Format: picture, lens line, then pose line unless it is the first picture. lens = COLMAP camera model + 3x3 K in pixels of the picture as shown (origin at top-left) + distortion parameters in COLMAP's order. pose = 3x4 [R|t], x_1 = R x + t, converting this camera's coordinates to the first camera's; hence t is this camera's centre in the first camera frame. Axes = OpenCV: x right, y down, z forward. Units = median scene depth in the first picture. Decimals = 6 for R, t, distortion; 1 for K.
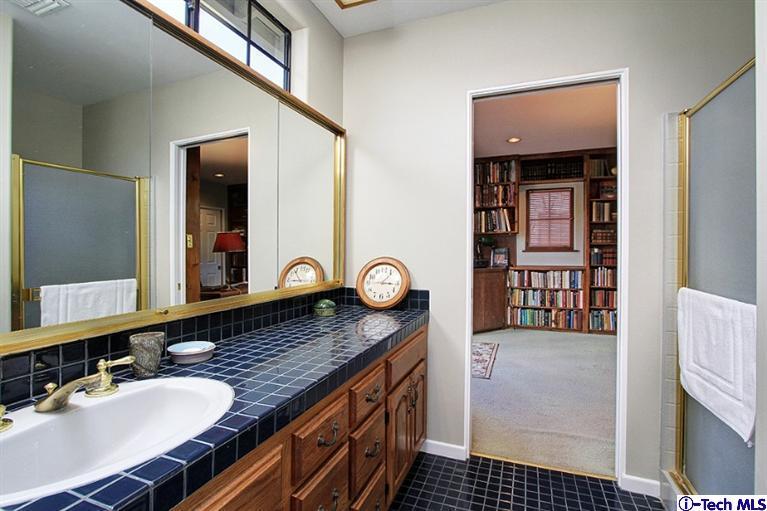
lens RADIAL K [[353.5, 0, 386.7], [0, 353.5, 250.0], [0, 0, 1]] dist [-0.002171, 0.000167]
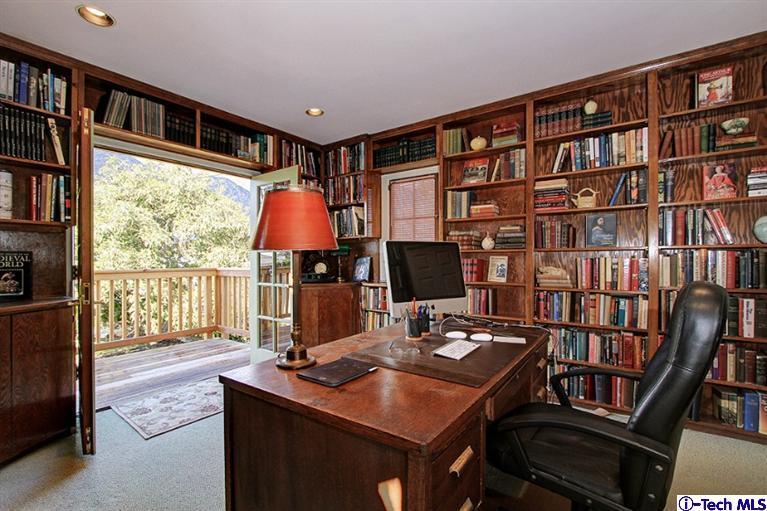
lens RADIAL K [[353.5, 0, 382.0], [0, 353.5, 260.1], [0, 0, 1]] dist [-0.002171, 0.000167]
pose [[0.971912, 0.000709, -0.235342, 0.574095], [-0.000817, 1.000000, -0.000364, -0.000144], [0.235342, 0.000546, 0.971913, 0.272878]]
